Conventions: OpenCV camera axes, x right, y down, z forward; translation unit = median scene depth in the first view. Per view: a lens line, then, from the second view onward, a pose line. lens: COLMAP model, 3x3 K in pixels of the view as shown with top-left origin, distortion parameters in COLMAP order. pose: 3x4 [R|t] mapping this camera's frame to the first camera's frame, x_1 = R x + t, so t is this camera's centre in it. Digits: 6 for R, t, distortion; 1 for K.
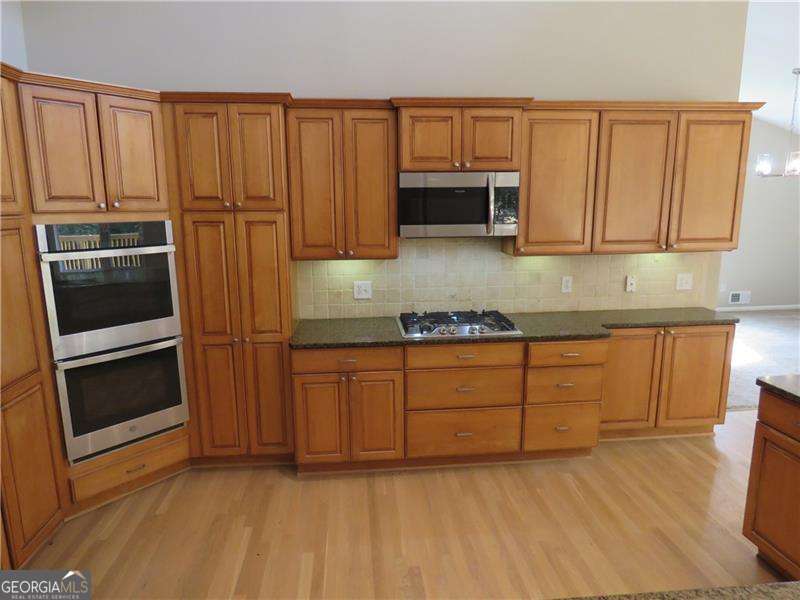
lens RADIAL K [[510.3, 0, 397.1], [0, 510.3, 297.7], [0, 0, 1]] dist [-0.009988, 0.002446]
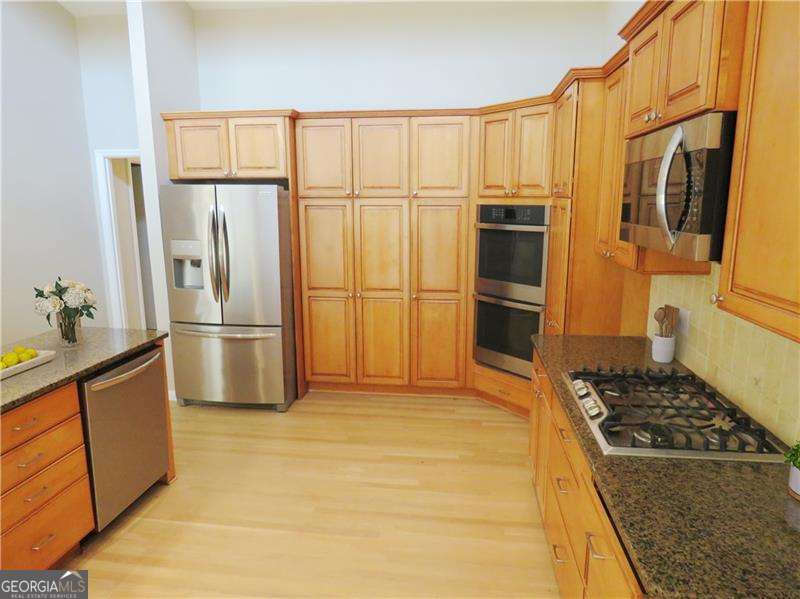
lens RADIAL K [[510.3, 0, 404.0], [0, 510.3, 297.7], [0, 0, 1]] dist [-0.009988, 0.002446]
pose [[-0.209124, 0.198342, -0.957563, 0.780081], [-0.157657, 0.959567, 0.233187, -0.169685], [0.965097, 0.199732, -0.169399, 0.933892]]
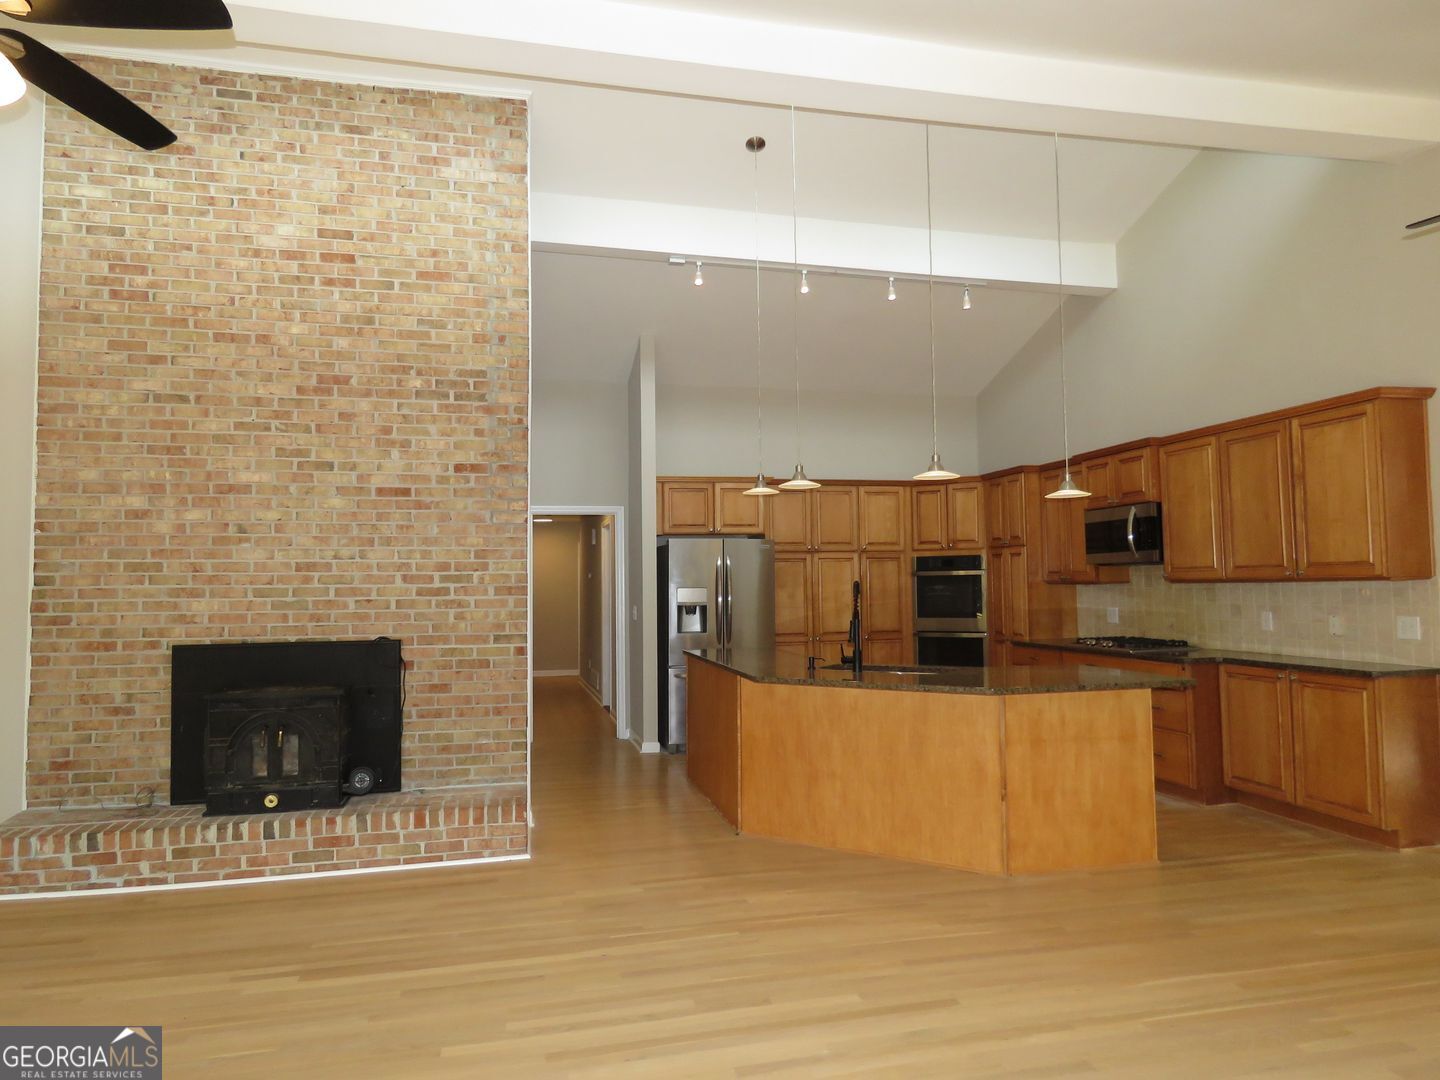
lens RADIAL K [[918.6, 0, 720.2], [0, 918.6, 539.2], [0, 0, 1]] dist [-0.009988, 0.002446]
pose [[0.150462, -0.042594, -0.987698, 2.194589], [-0.148847, 0.986707, -0.065226, 0.103799], [0.977346, 0.156830, 0.142122, -0.177624]]
